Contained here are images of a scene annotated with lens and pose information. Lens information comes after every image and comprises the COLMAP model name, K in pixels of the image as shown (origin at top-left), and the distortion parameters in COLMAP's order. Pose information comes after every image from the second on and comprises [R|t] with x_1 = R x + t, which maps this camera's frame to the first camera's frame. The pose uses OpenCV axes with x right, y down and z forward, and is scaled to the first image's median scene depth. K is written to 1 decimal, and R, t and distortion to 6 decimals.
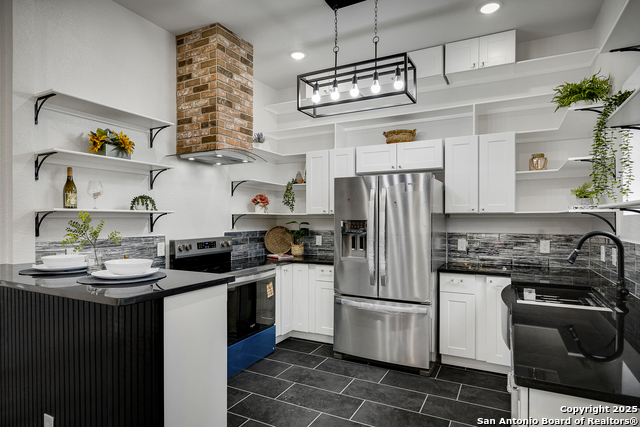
lens RADIAL K [[365.8, 0, 307.7], [0, 365.8, 220.7], [0, 0, 1]] dist [-0.015016, 0.001816]
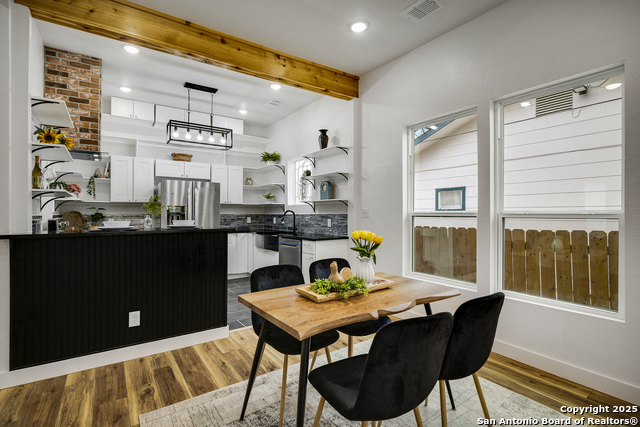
lens RADIAL K [[301.5, 0, 320.2], [0, 301.5, 203.9], [0, 0, 1]] dist [-0.000731, 0.000234]
pose [[0.451999, 0.028188, 0.891573, -0.808654], [0.006098, 0.999380, -0.034688, 0.040603], [-0.891998, 0.021116, 0.451546, -0.218533]]
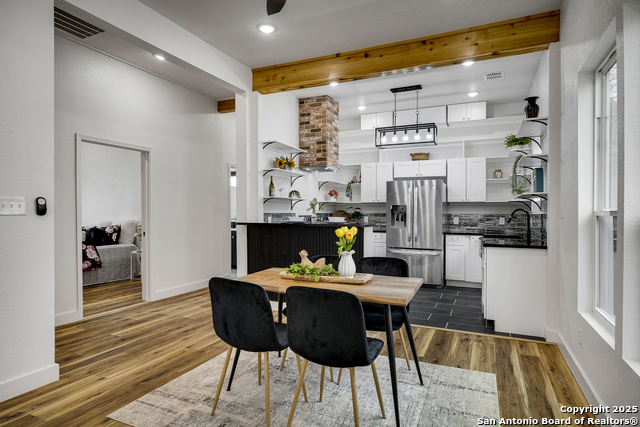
lens RADIAL K [[365.8, 0, 319.0], [0, 365.8, 210.0], [0, 0, 1]] dist [-0.015016, 0.001816]
pose [[0.997229, 0.007430, 0.074028, -0.390026], [-0.006401, 0.999880, -0.014123, 0.048922], [-0.074124, 0.013609, 0.997156, -0.743167]]
